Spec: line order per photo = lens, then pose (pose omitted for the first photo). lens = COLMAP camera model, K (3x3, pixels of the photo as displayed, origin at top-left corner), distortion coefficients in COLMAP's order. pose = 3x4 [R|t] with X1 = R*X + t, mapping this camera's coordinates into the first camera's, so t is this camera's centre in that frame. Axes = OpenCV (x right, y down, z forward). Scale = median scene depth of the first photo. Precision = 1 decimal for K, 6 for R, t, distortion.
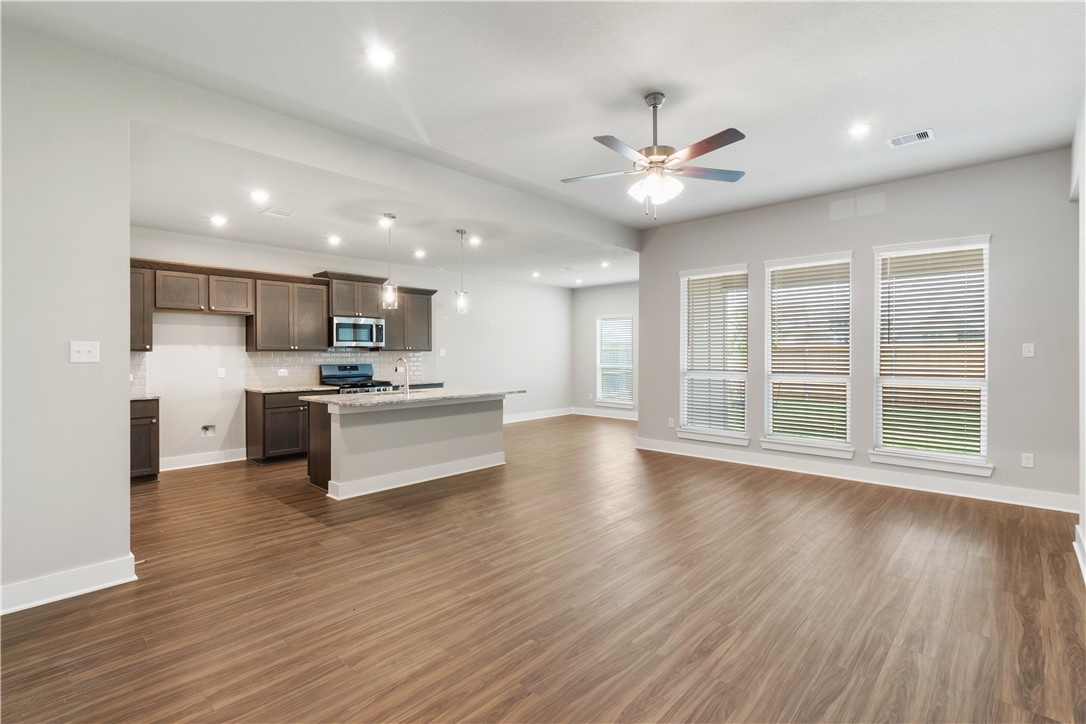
lens RADIAL K [[505.9, 0, 548.8], [0, 505.9, 359.6], [0, 0, 1]] dist [0.001590, 0.000121]
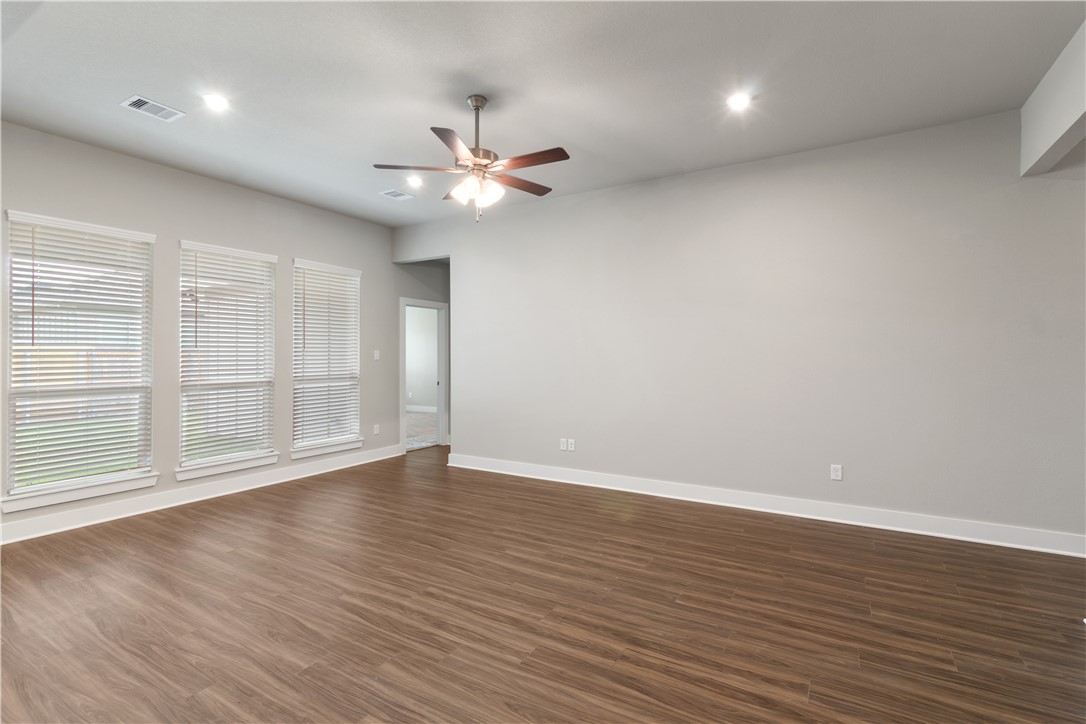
lens RADIAL K [[505.9, 0, 544.5], [0, 505.9, 358.0], [0, 0, 1]] dist [0.001590, 0.000121]
pose [[-0.202882, -0.002517, 0.979200, -0.421470], [0.014837, 0.999874, 0.005644, -0.007744], [-0.979091, 0.015674, -0.202819, 0.575165]]
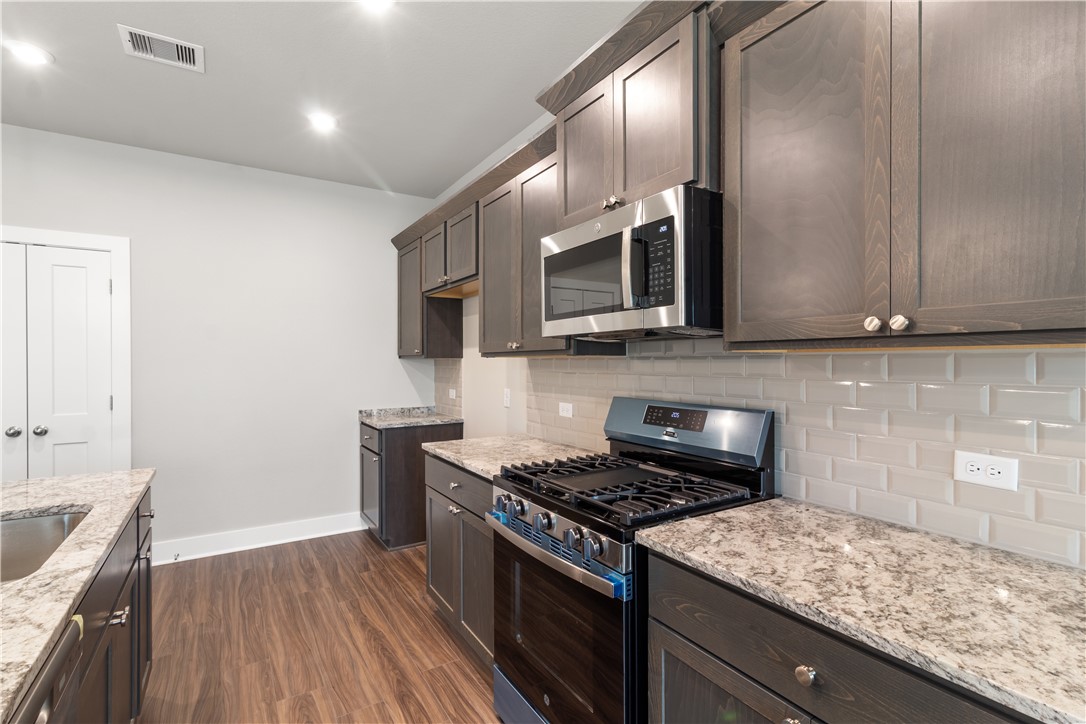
lens RADIAL K [[505.9, 0, 550.7], [0, 505.9, 358.3], [0, 0, 1]] dist [0.001590, 0.000121]
pose [[-0.250279, -0.002522, -0.968171, -0.145191], [-0.010212, 0.999948, 0.000035, -0.015464], [0.968120, 0.009896, -0.250291, 1.163967]]
